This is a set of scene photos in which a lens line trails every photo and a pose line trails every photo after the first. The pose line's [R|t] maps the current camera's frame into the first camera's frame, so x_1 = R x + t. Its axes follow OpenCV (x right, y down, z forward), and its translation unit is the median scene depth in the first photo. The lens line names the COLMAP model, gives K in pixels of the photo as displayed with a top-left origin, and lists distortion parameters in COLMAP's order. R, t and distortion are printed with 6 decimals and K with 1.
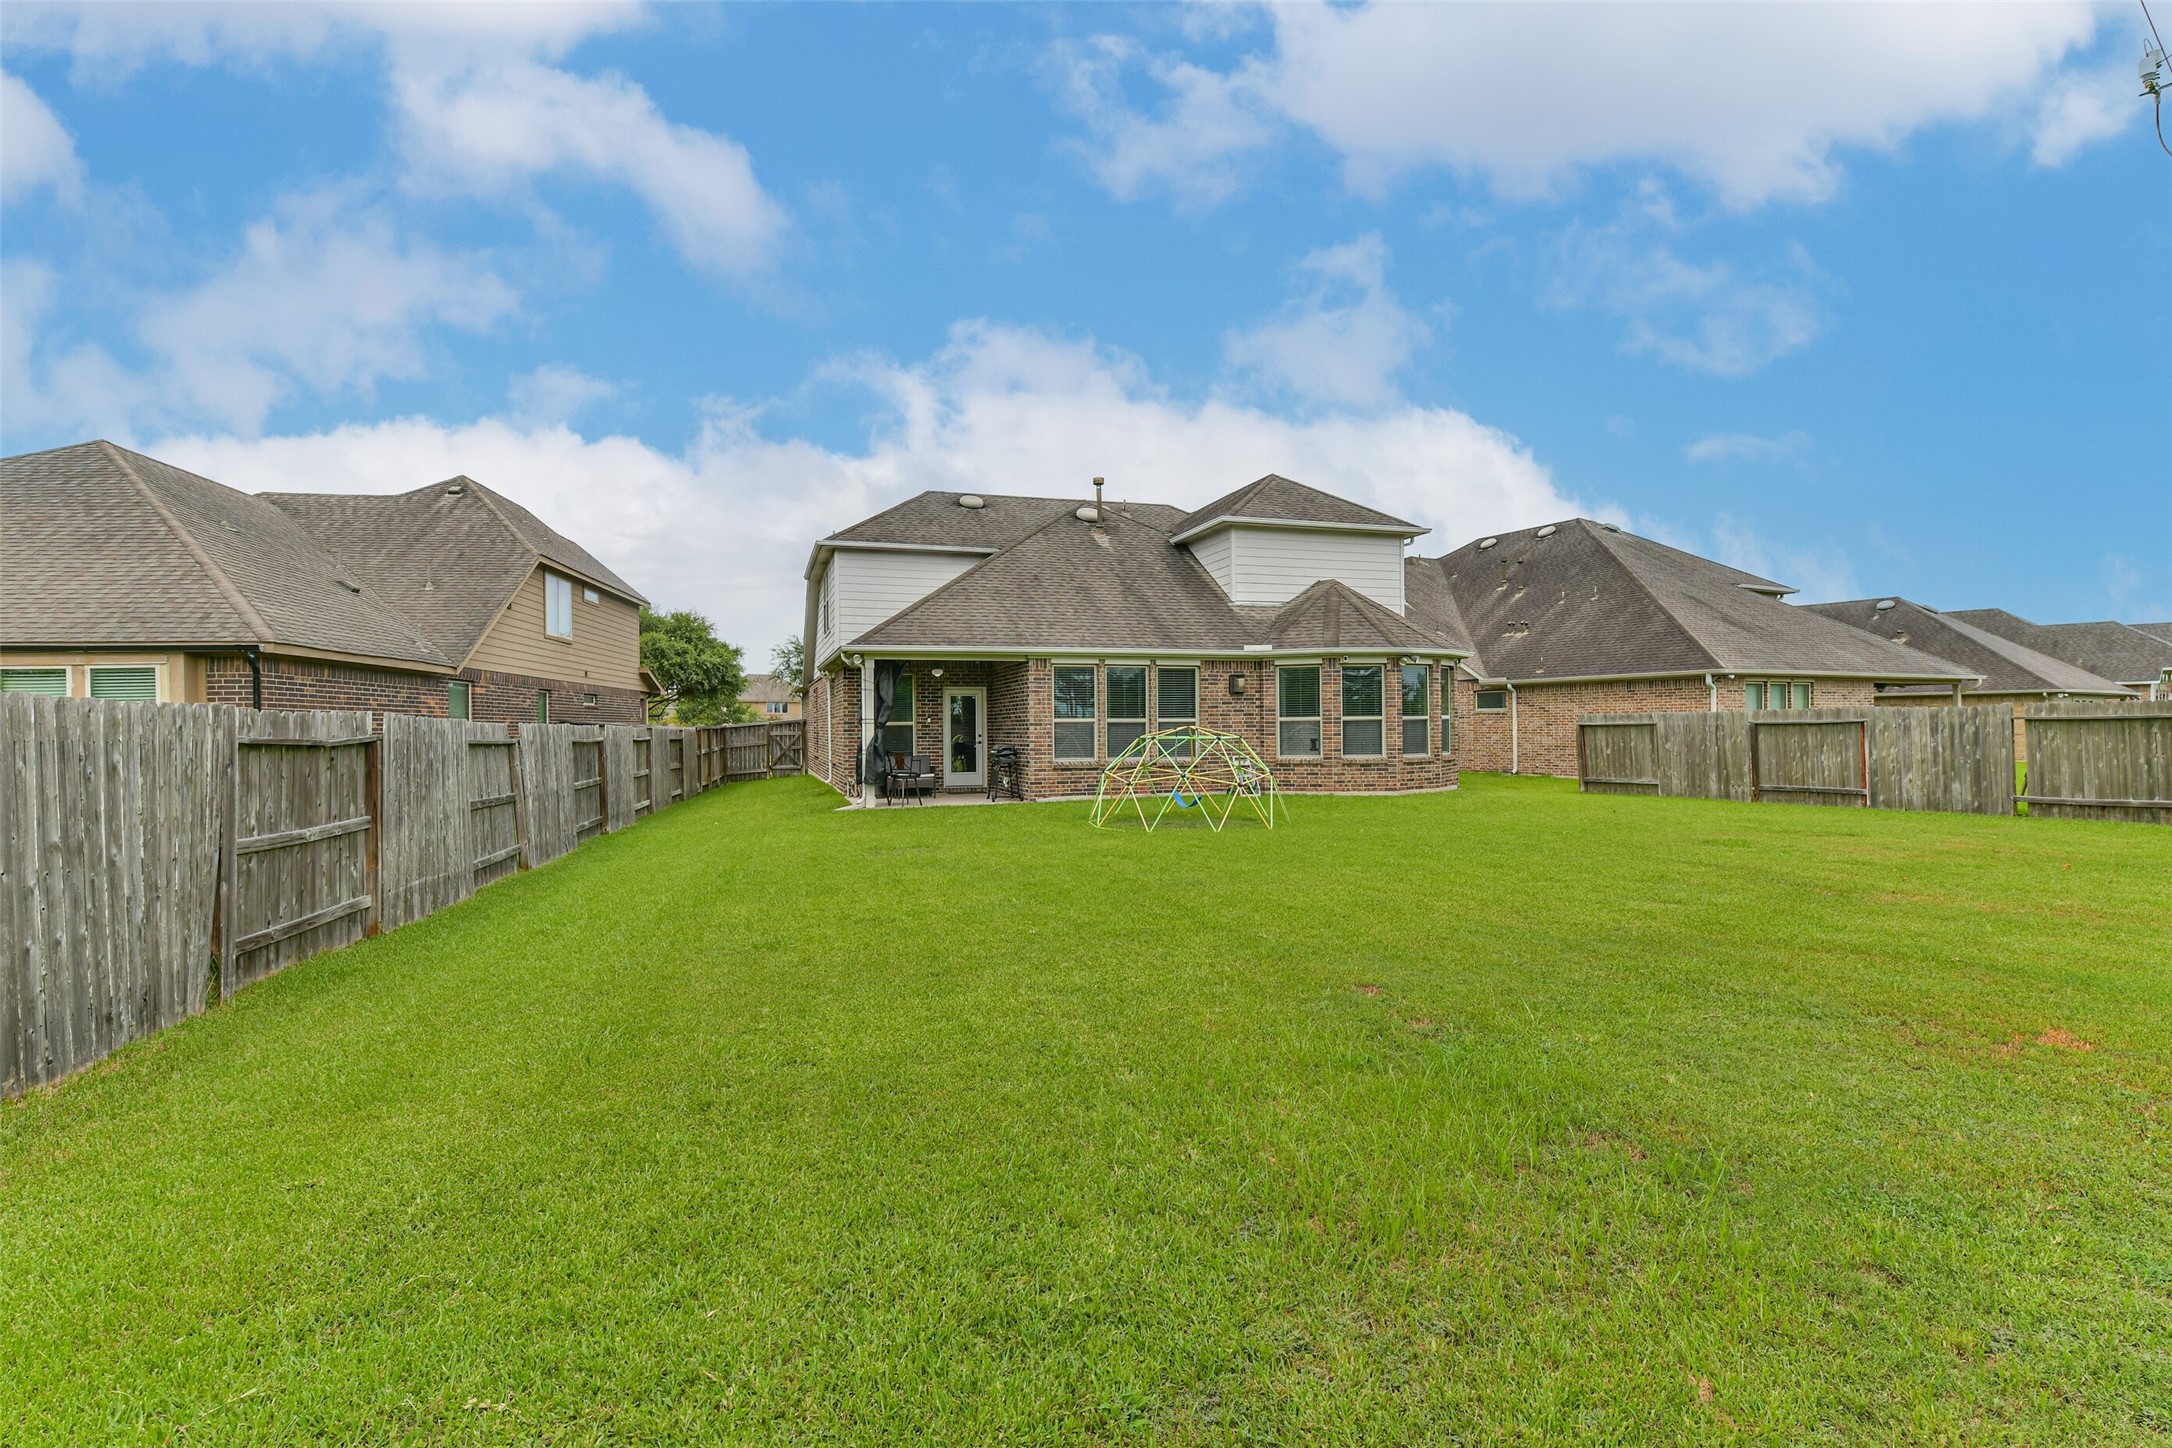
lens RADIAL K [[1018.4, 0, 1088.2], [0, 1018.4, 720.0], [0, 0, 1]] dist [0.002570, 0.000118]
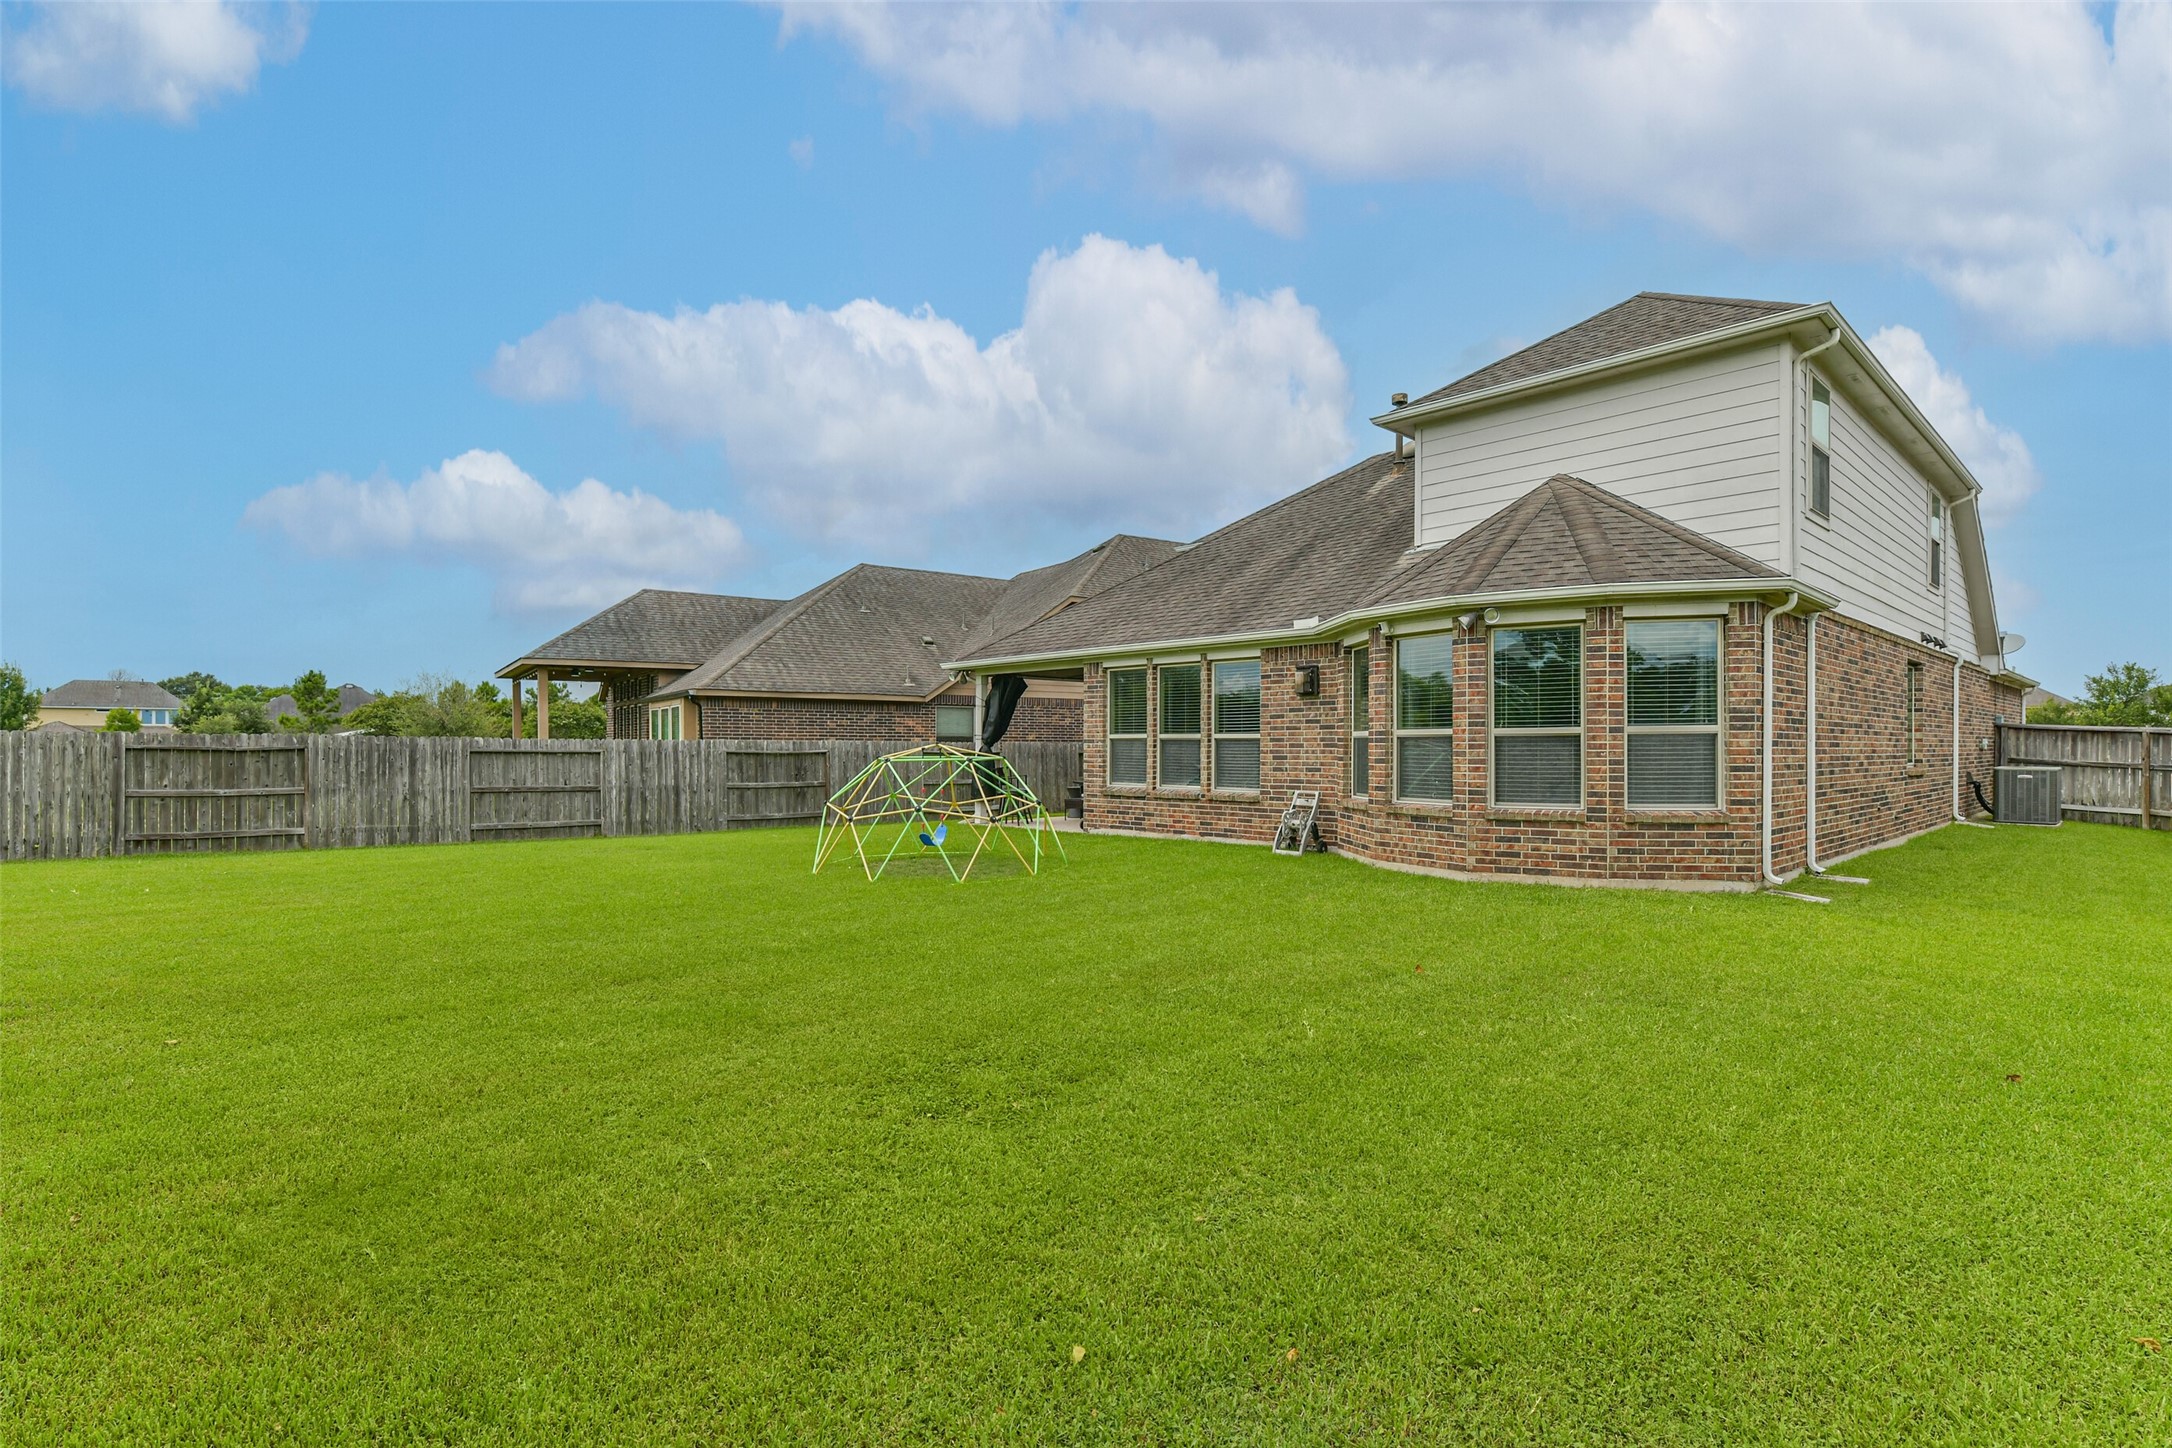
lens RADIAL K [[1018.4, 0, 1085.8], [0, 1018.4, 743.3], [0, 0, 1]] dist [0.002570, 0.000118]
pose [[0.448187, 0.003899, -0.893931, 0.676136], [0.001475, 0.999986, 0.005102, 0.001907], [0.893938, -0.003605, 0.448175, 0.600341]]
